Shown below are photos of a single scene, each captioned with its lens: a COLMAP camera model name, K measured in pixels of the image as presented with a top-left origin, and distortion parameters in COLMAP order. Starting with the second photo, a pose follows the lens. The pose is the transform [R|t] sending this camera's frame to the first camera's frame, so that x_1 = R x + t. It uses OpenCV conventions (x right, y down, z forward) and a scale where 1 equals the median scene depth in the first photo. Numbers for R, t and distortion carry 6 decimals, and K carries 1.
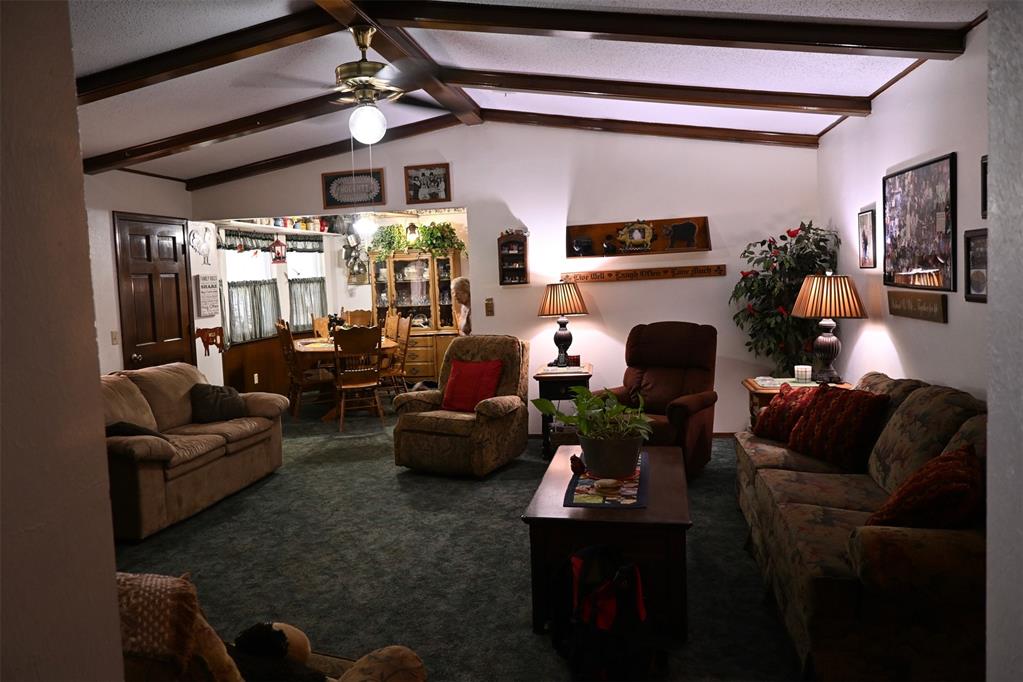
lens RADIAL K [[701.2, 0, 511.3], [0, 701.2, 312.9], [0, 0, 1]] dist [-0.001174, 0.000020]
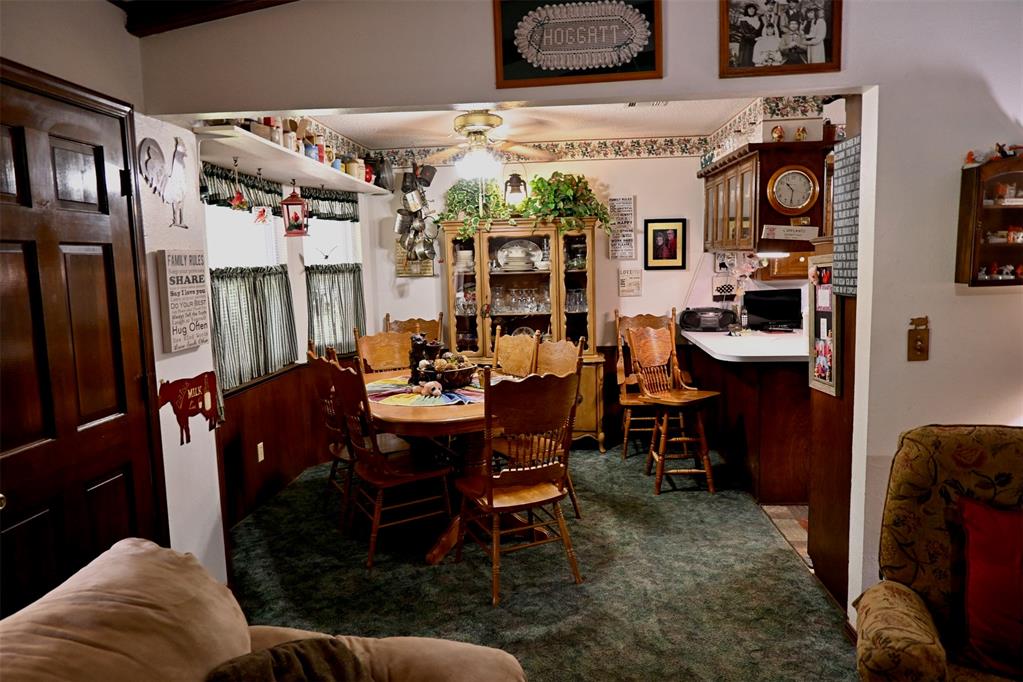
lens RADIAL K [[691.4, 0, 512.2], [0, 691.4, 342.3], [0, 0, 1]] dist [-0.002768, 0.001319]
pose [[0.994573, 0.002234, 0.104020, -0.329829], [-0.007845, 0.998533, 0.053567, -0.028132], [-0.103747, -0.054093, 0.993132, 0.666637]]
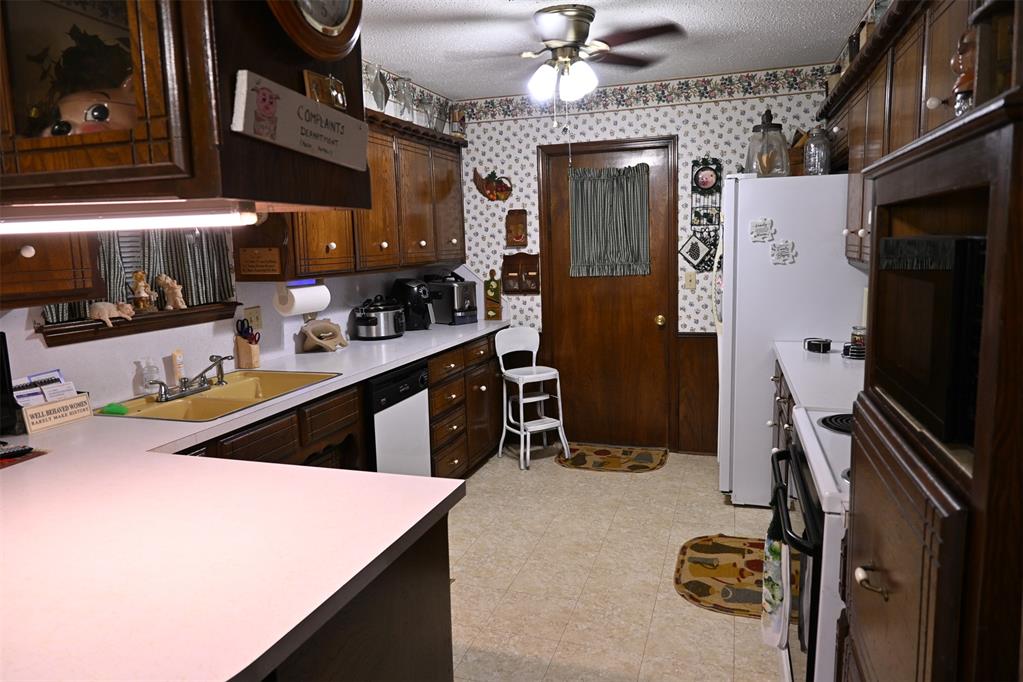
lens RADIAL K [[691.4, 0, 512.2], [0, 691.4, 342.3], [0, 0, 1]] dist [-0.002768, 0.001319]
pose [[0.125142, -0.103033, 0.986774, -0.154981], [0.081253, 0.992316, 0.093307, -0.060413], [-0.988806, 0.068502, 0.132552, 1.262910]]
